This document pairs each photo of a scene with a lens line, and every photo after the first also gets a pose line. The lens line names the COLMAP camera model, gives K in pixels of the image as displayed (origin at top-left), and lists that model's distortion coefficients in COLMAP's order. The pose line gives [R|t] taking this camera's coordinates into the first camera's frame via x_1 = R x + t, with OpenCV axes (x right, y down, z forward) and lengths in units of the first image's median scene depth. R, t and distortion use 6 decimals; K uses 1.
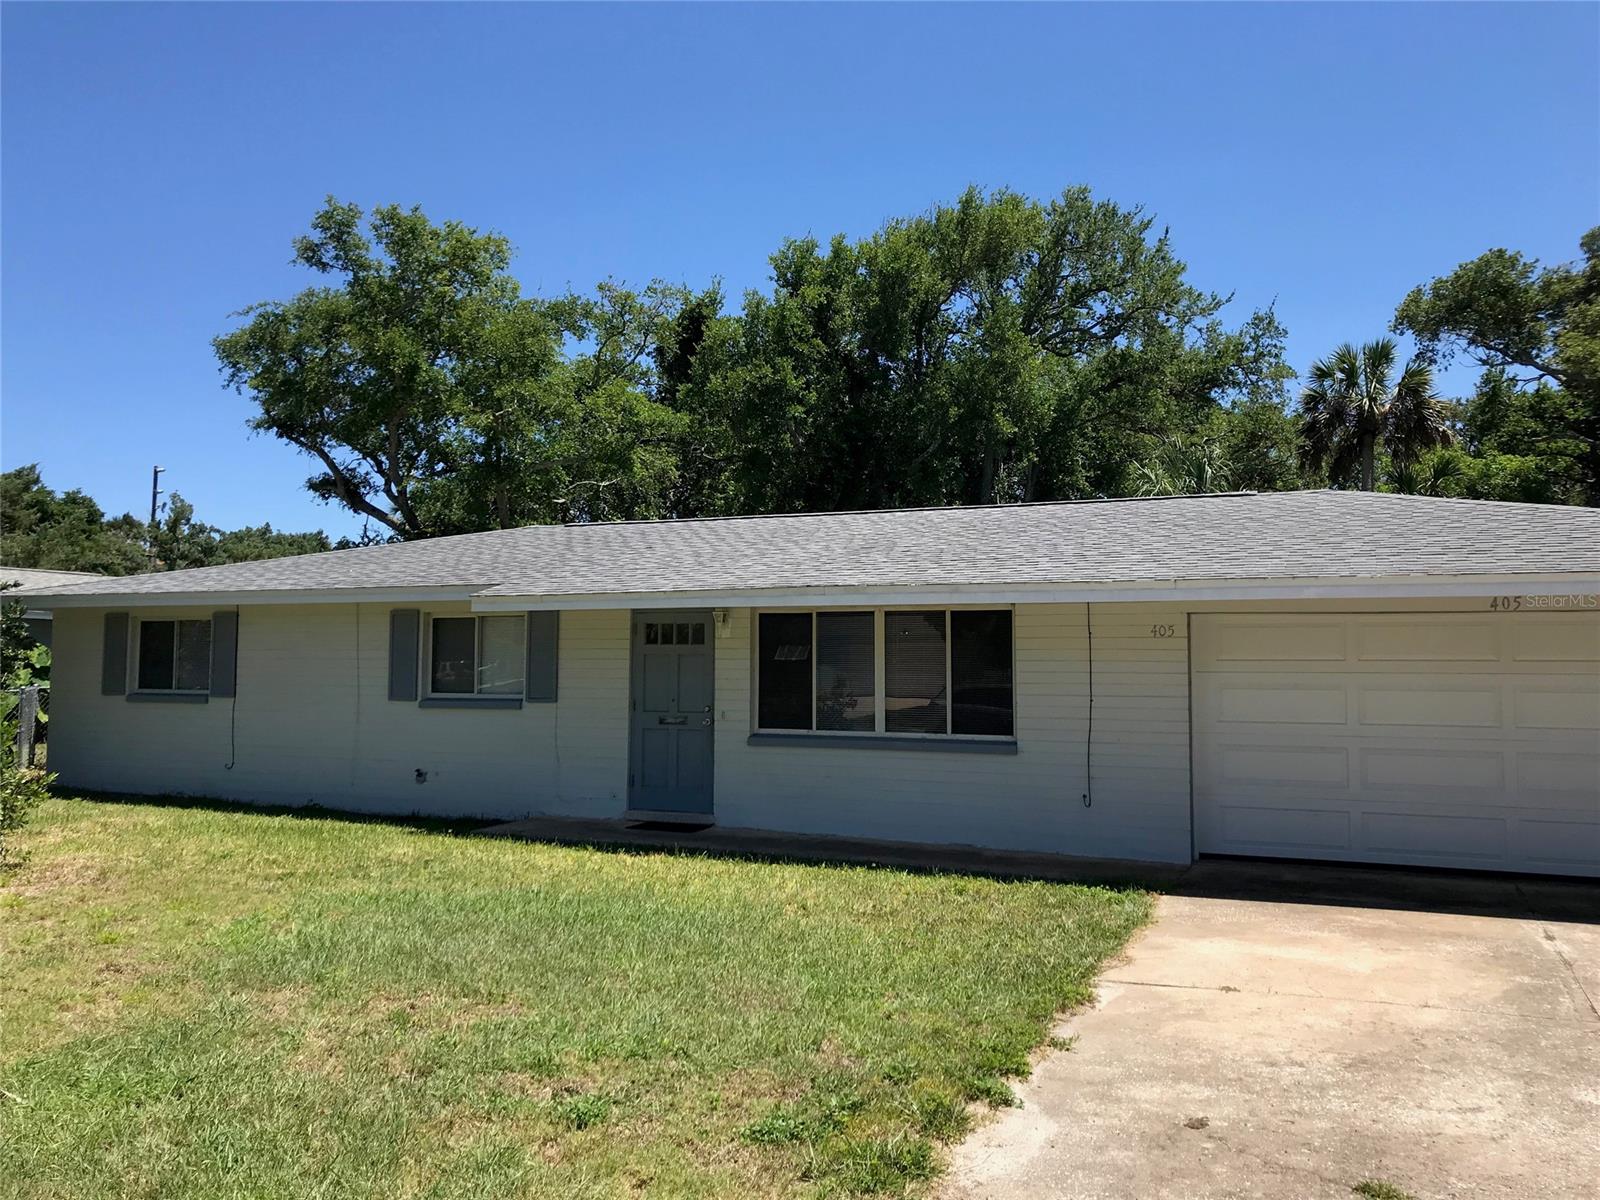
lens RADIAL K [[1290.4, 0, 800.0], [0, 1290.4, 600.0], [0, 0, 1]] dist [0.060127, -0.052437]
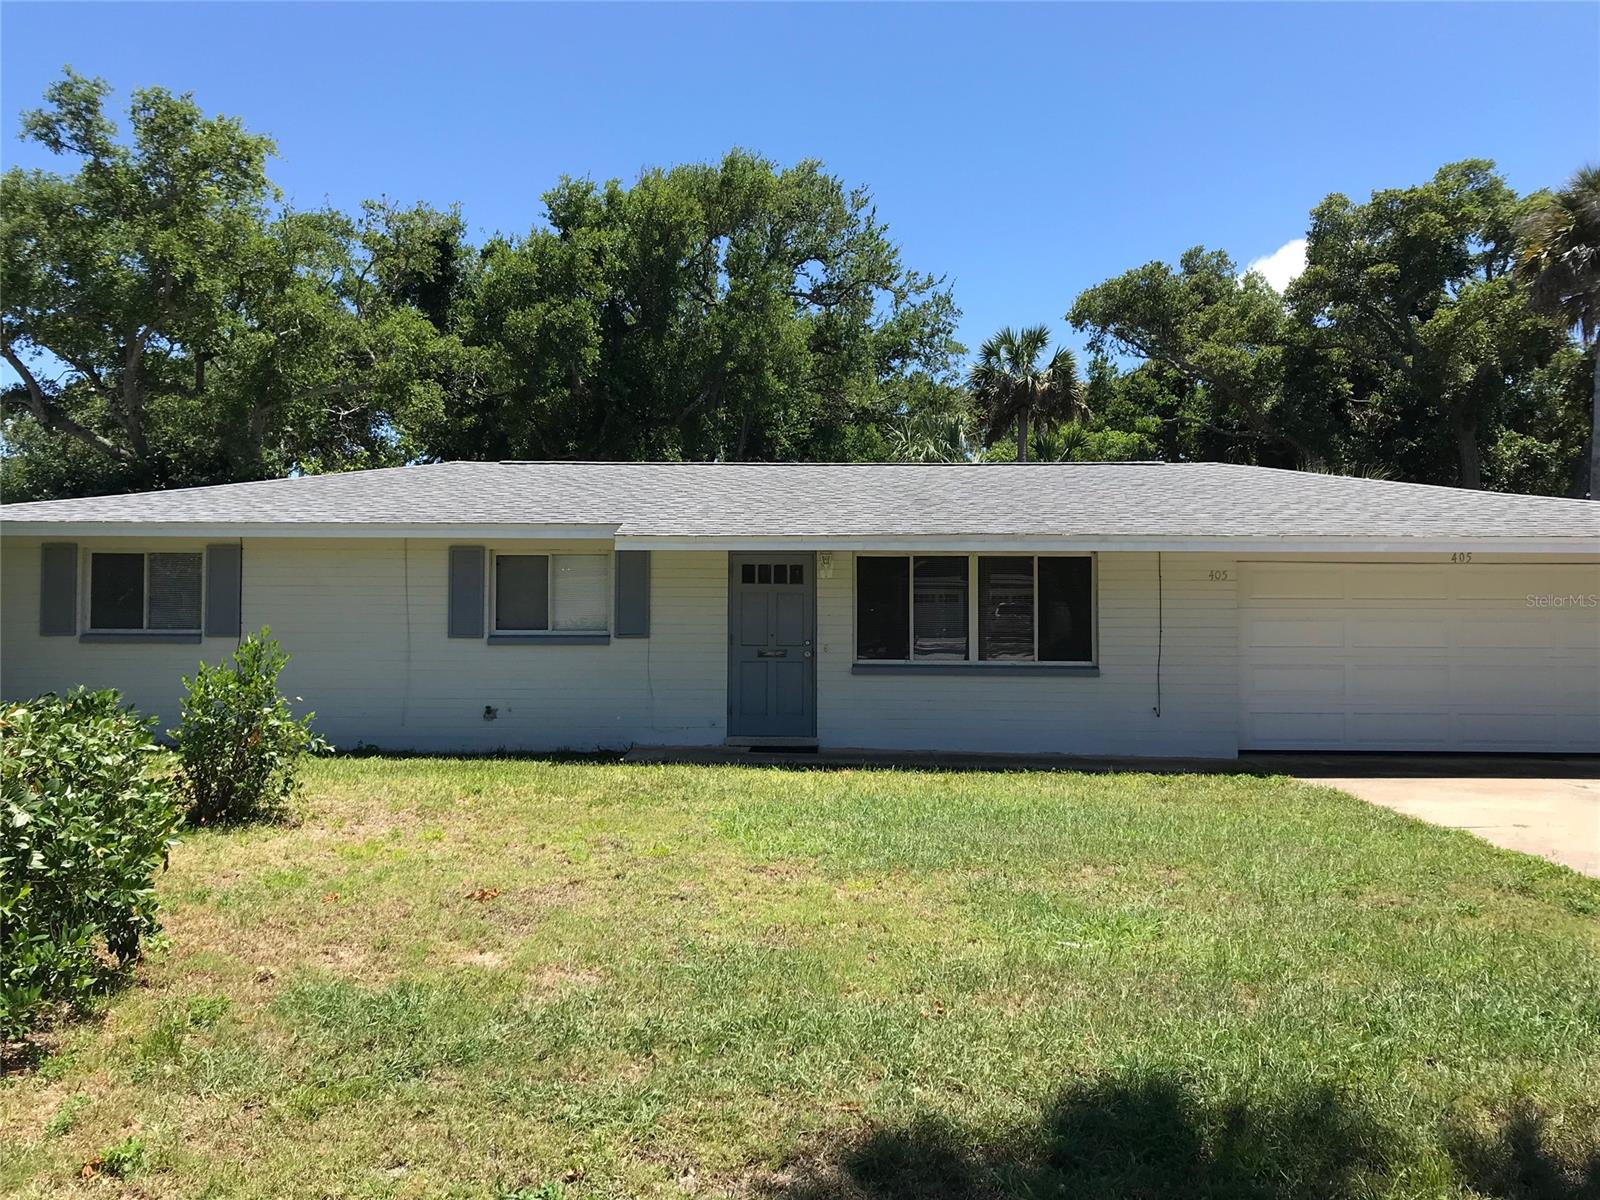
lens RADIAL K [[1290.4, 0, 800.0], [0, 1290.4, 600.0], [0, 0, 1]] dist [0.060127, -0.052437]
pose [[0.930172, 0.002387, 0.367117, -0.397346], [-0.018509, 0.999012, 0.040402, 0.003100], [-0.366658, -0.044376, 0.929297, -0.013970]]
